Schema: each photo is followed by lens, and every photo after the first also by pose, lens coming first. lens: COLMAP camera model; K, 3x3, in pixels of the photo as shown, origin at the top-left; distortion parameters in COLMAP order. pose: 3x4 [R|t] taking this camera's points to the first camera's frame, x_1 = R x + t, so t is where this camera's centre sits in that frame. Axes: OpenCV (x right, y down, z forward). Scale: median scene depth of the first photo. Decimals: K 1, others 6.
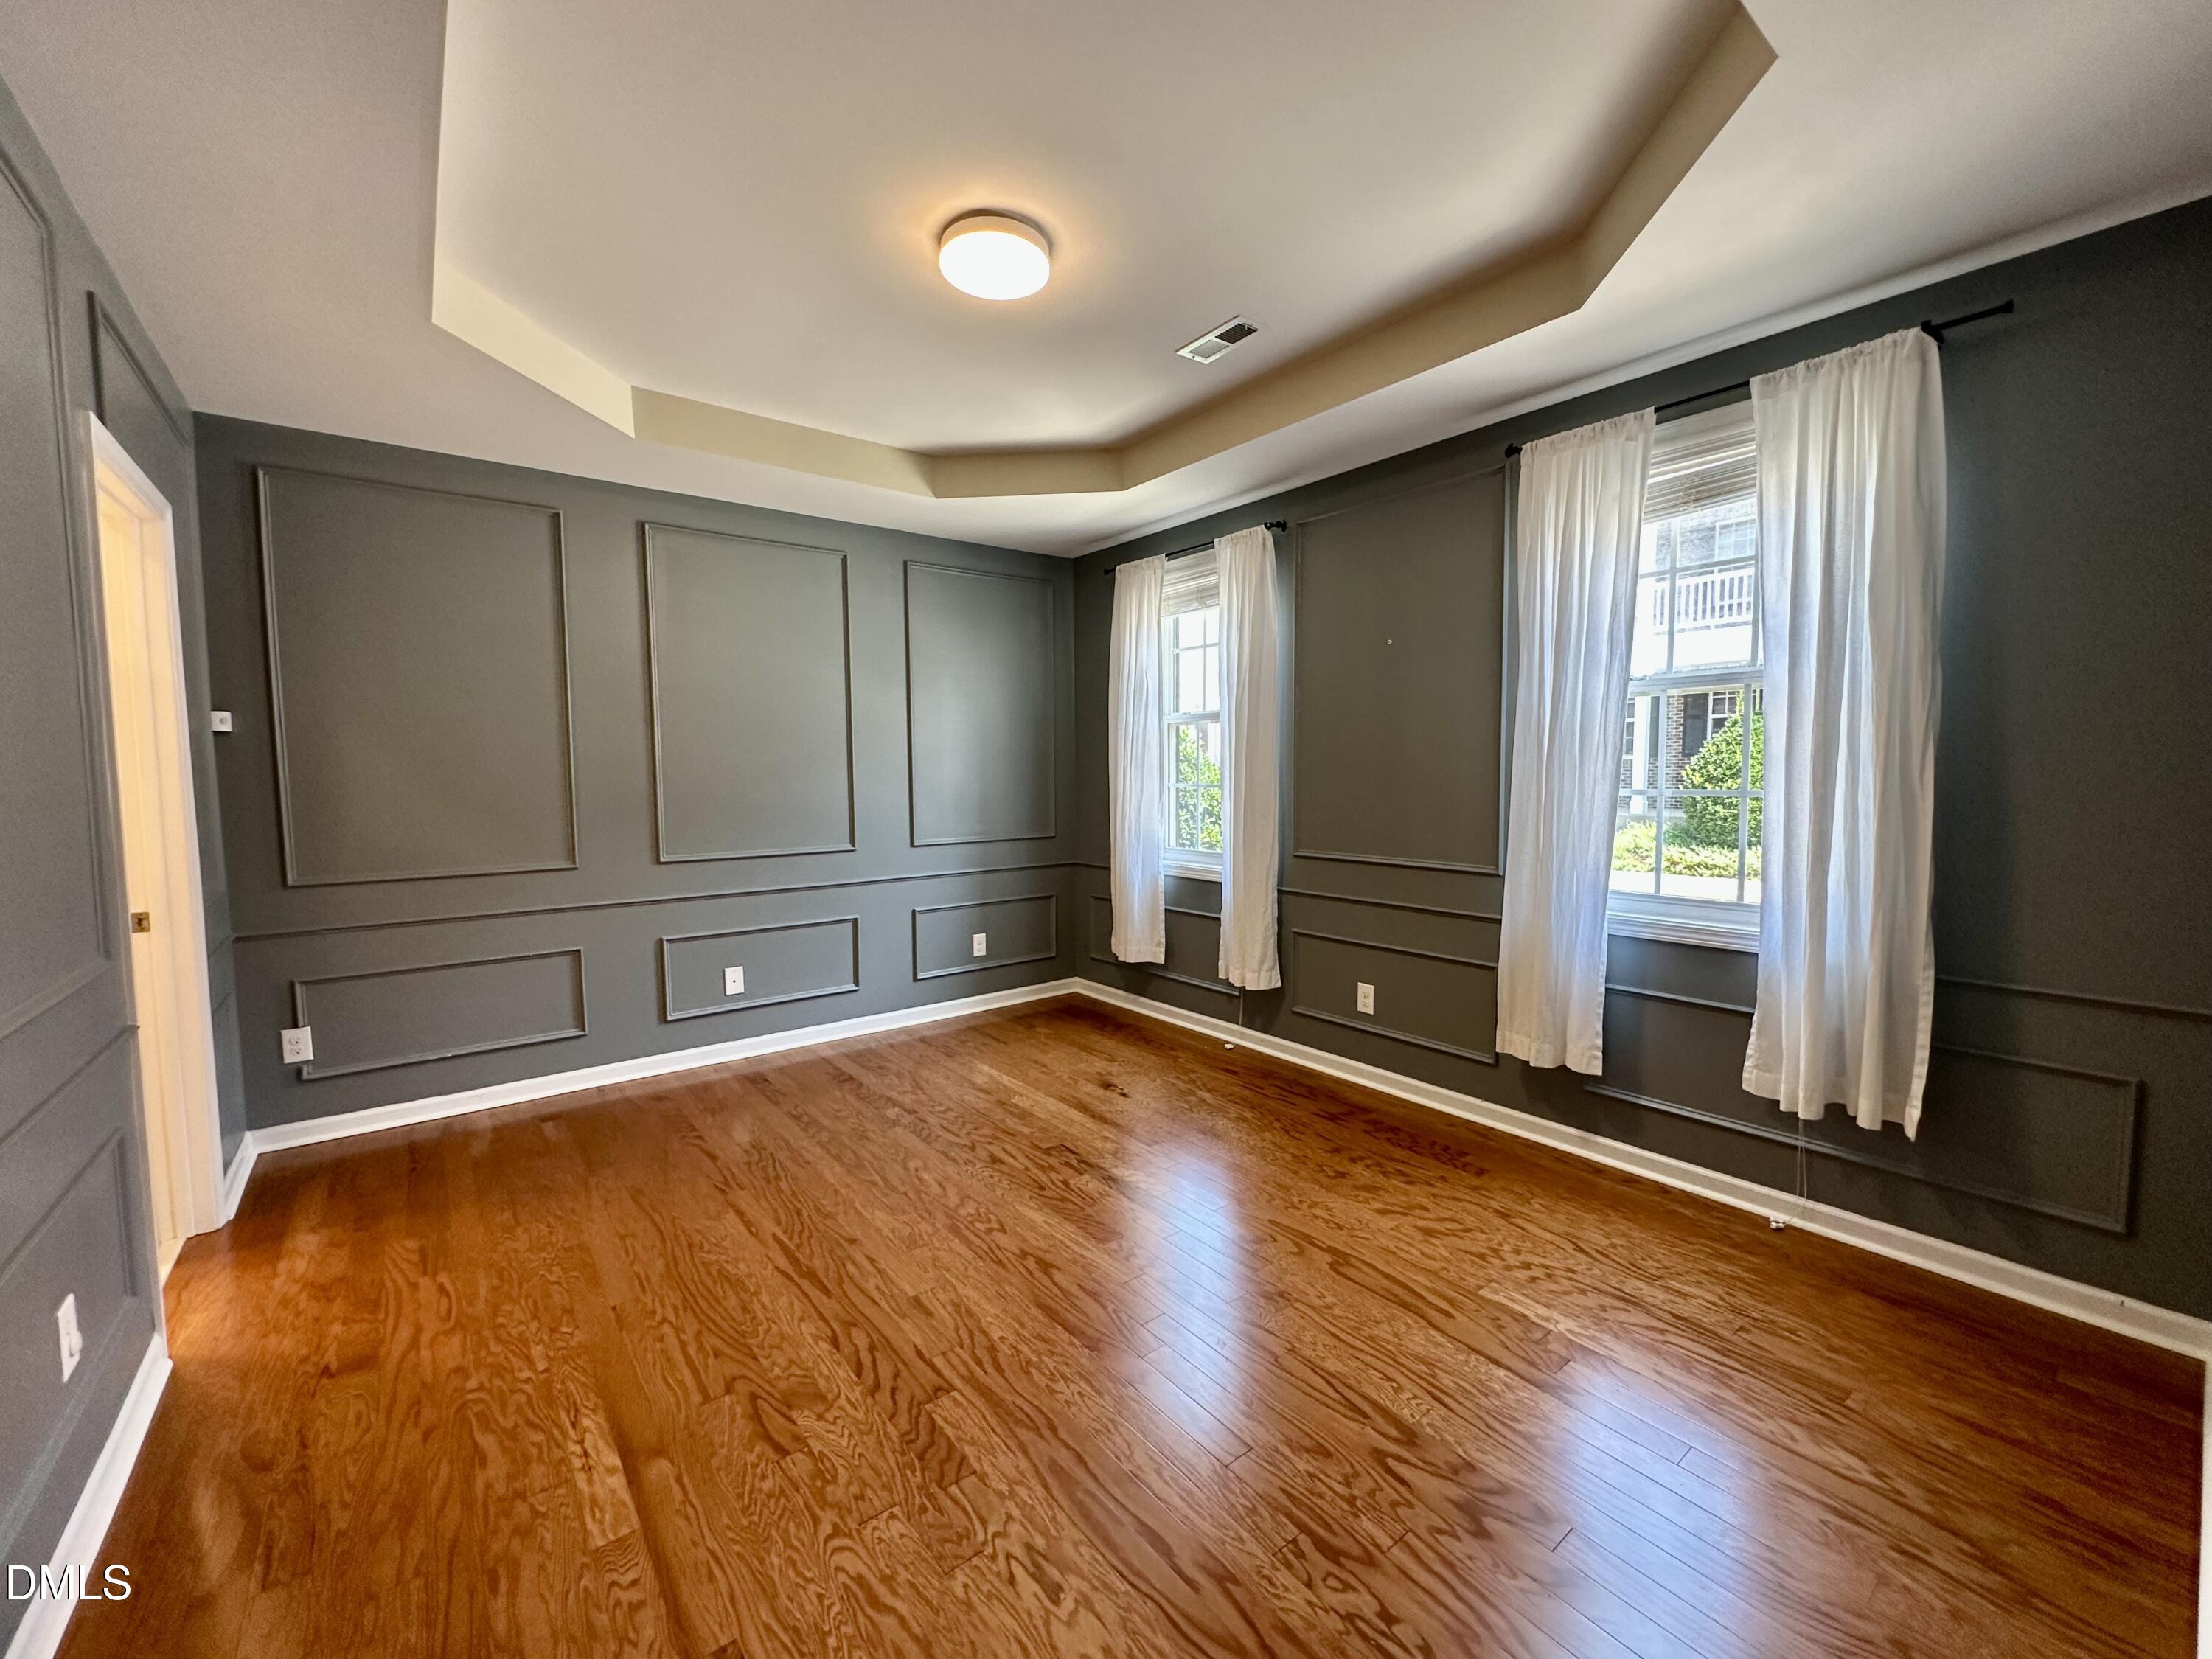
lens RADIAL K [[884.3, 0, 1102.5], [0, 884.3, 833.0], [0, 0, 1]] dist [-0.001798, 0.000097]
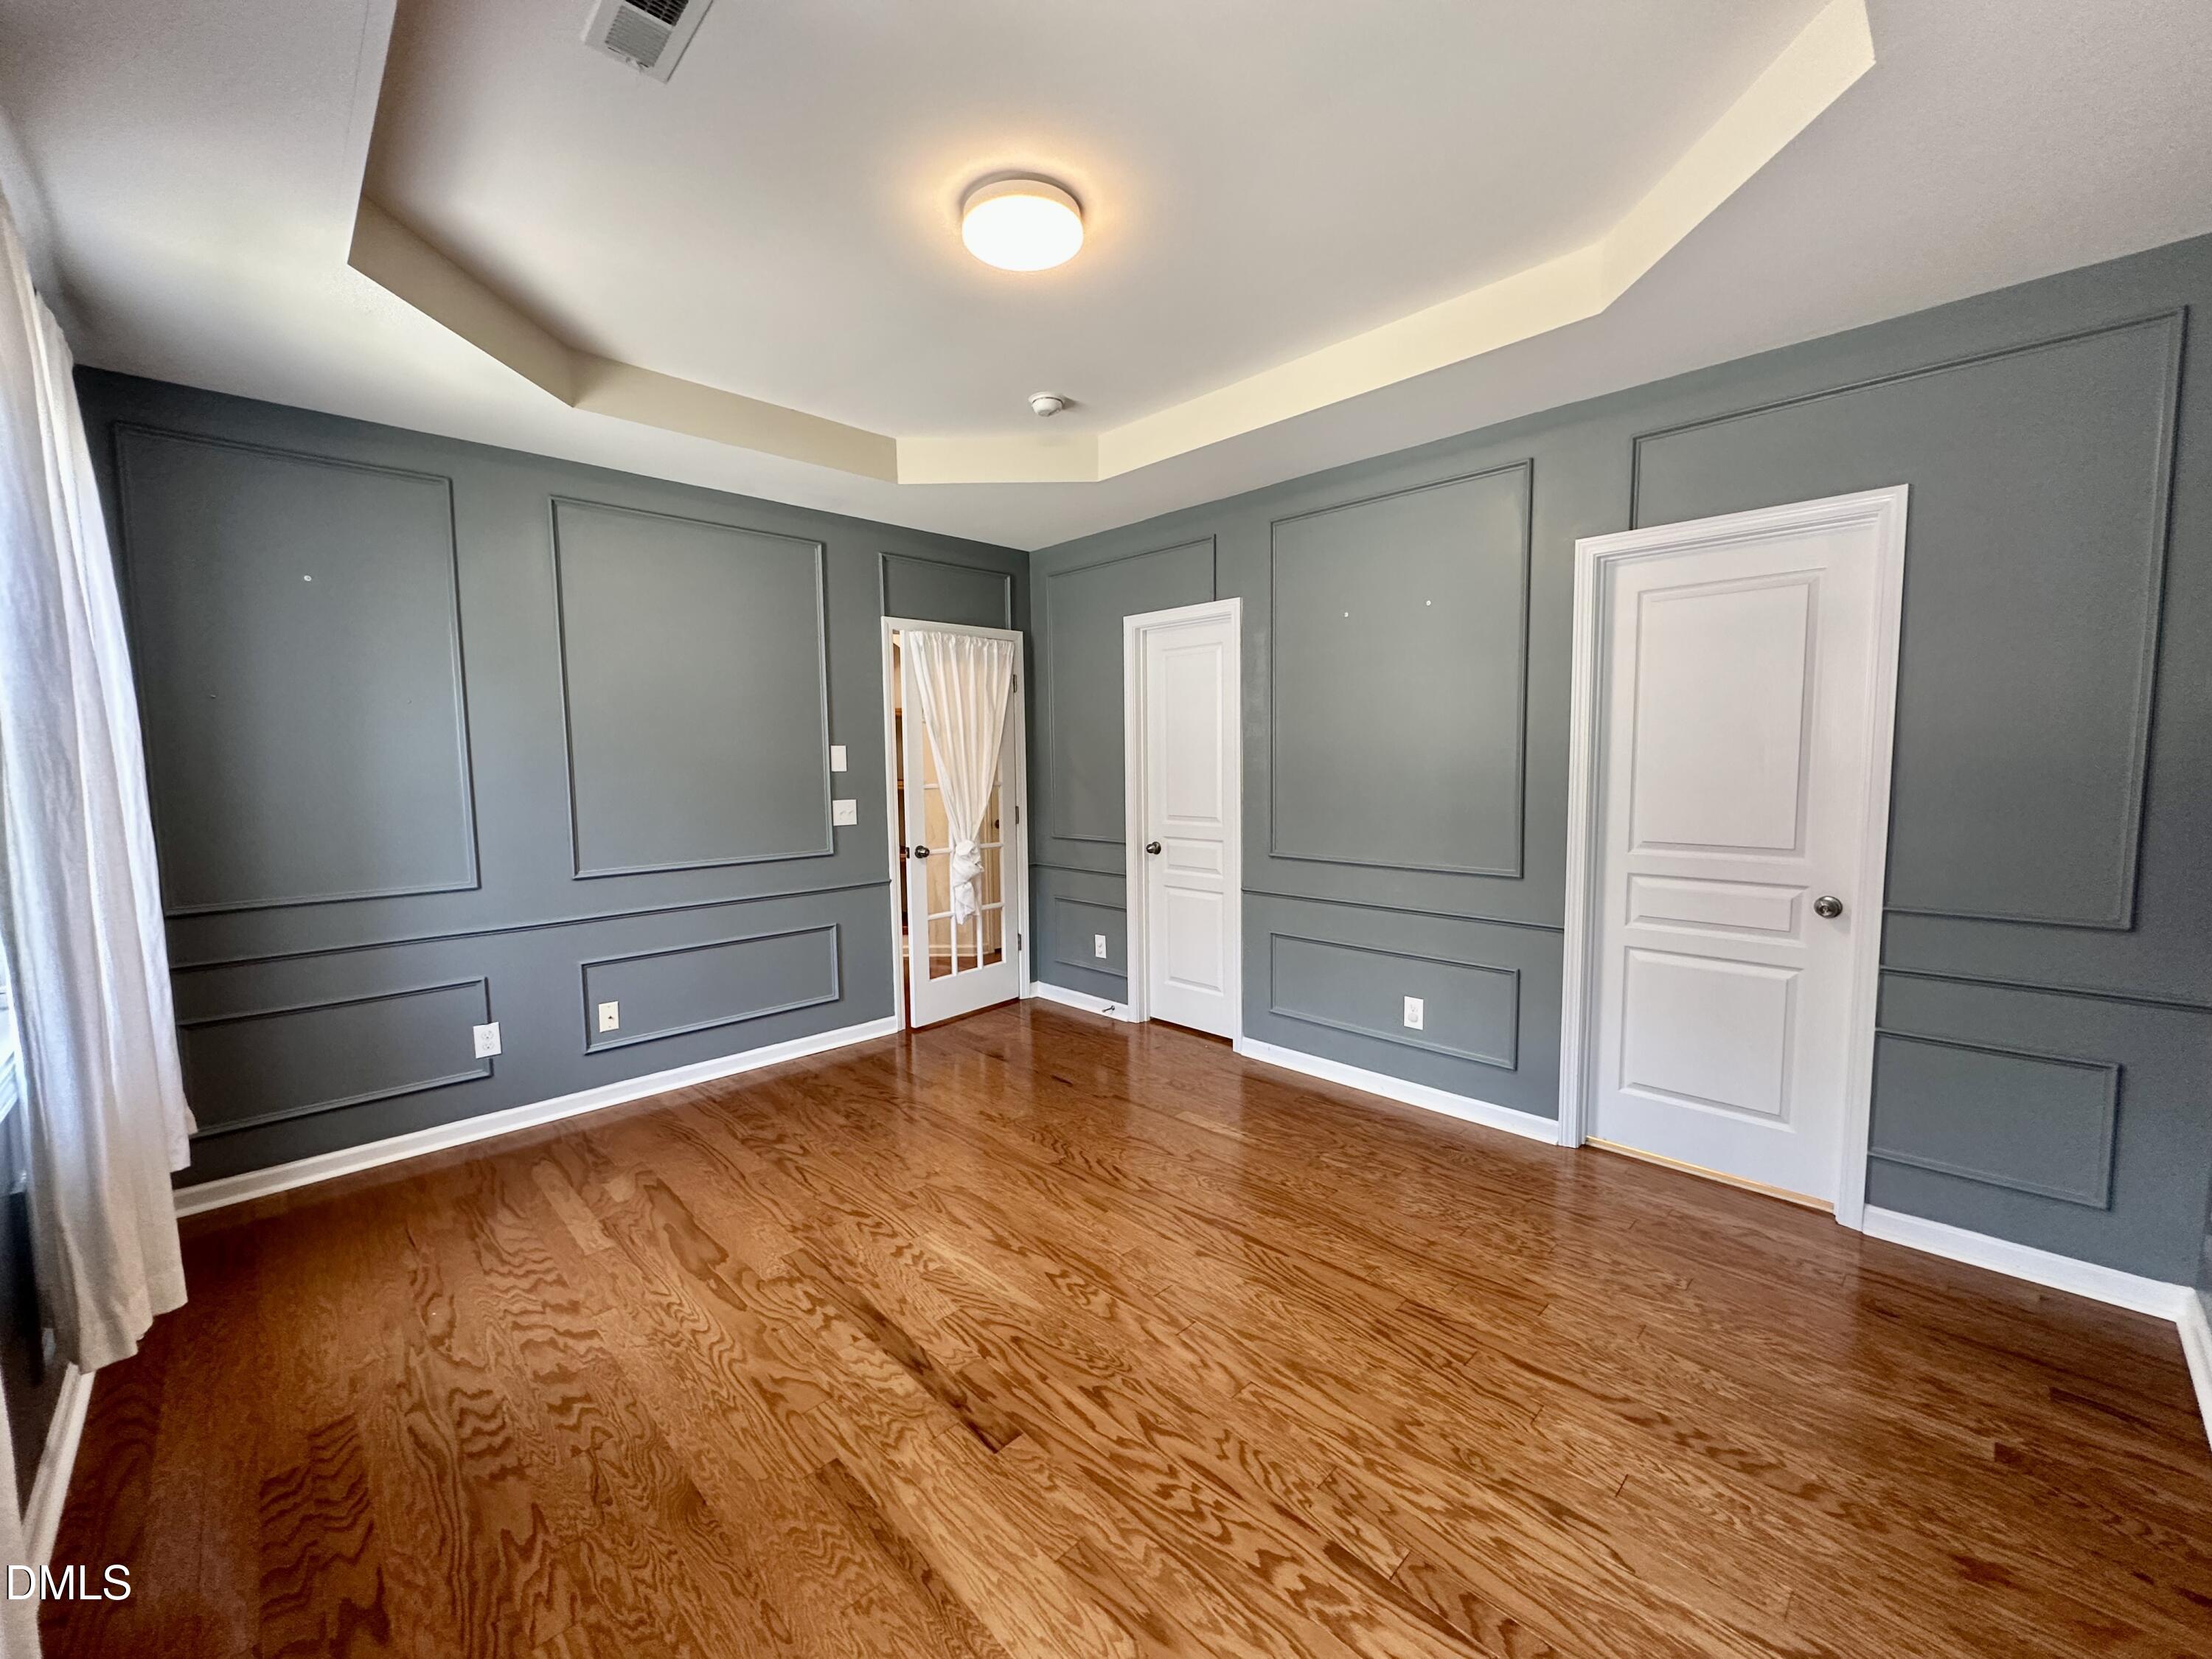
lens RADIAL K [[884.3, 0, 1102.5], [0, 884.3, 833.0], [0, 0, 1]] dist [-0.001798, 0.000097]
pose [[-0.993907, 0.027566, -0.106722, -0.076278], [0.010545, 0.987562, 0.156878, -0.145612], [0.109719, 0.154797, -0.981835, 1.740570]]
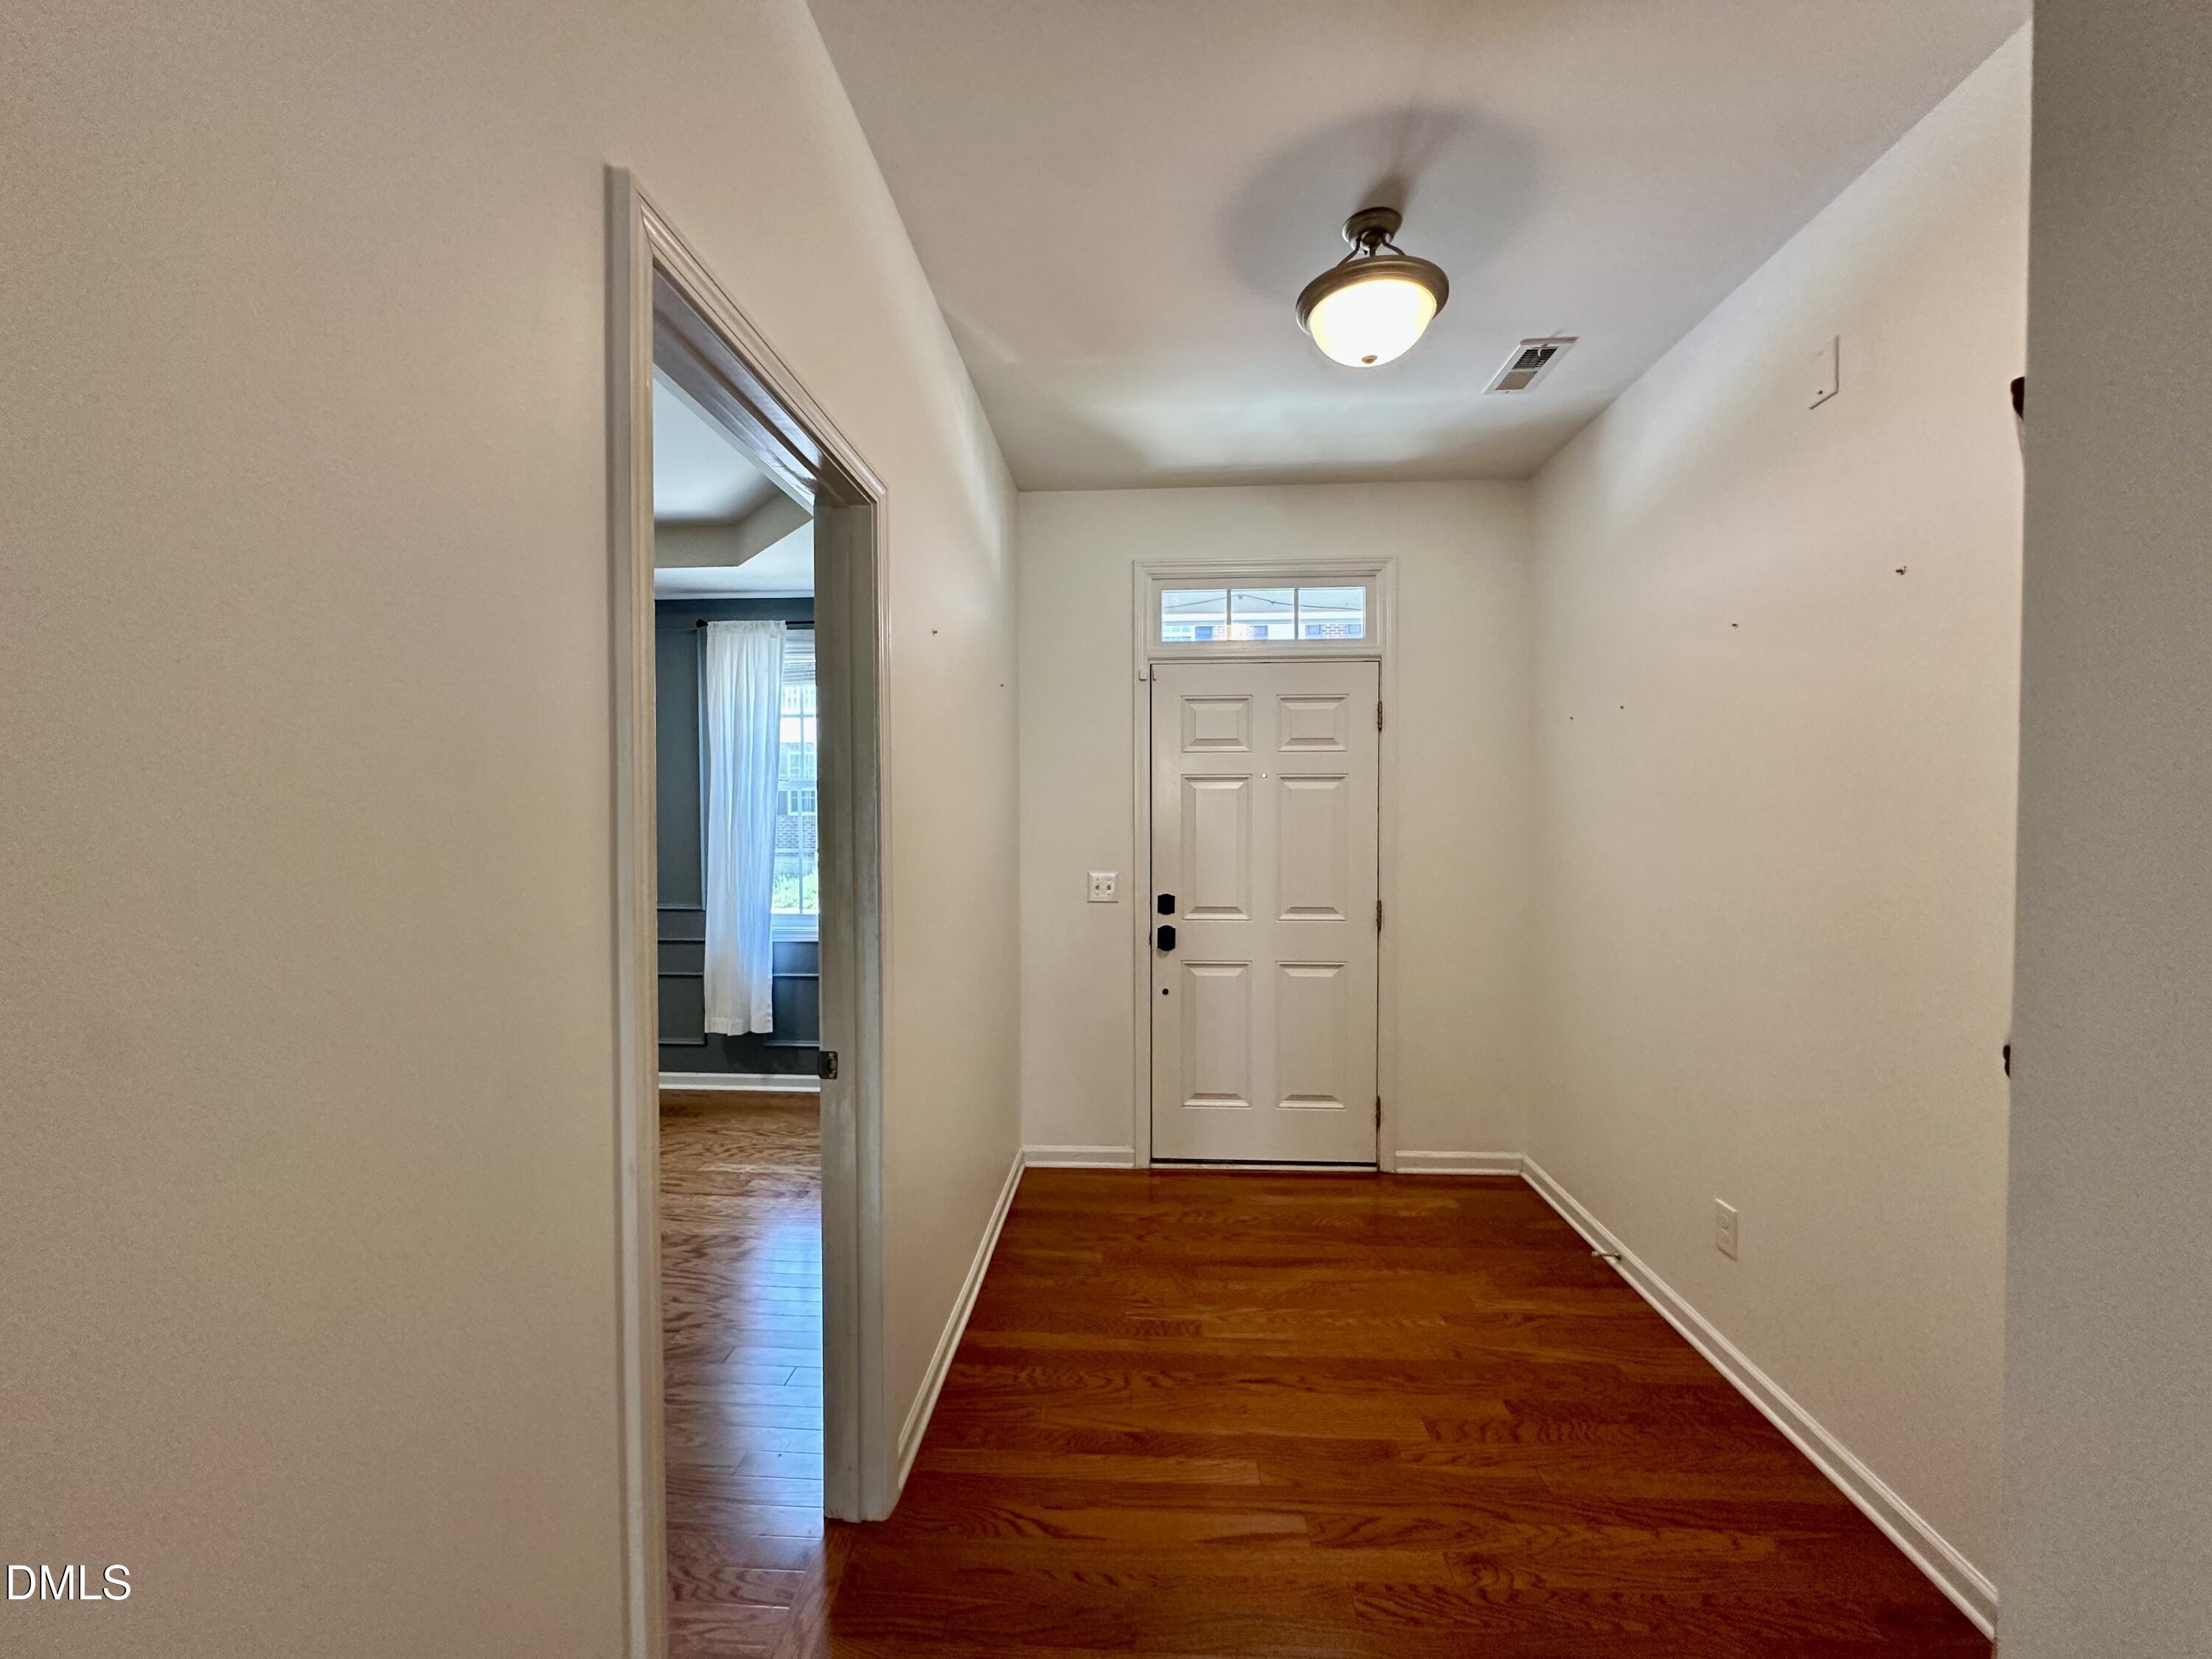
lens RADIAL K [[884.3, 0, 1102.5], [0, 884.3, 833.0], [0, 0, 1]] dist [-0.001798, 0.000097]
pose [[0.665502, -0.005353, 0.746377, -0.221674], [0.053739, 0.997723, -0.040760, 0.019144], [-0.744459, 0.067235, 0.664274, -0.519733]]
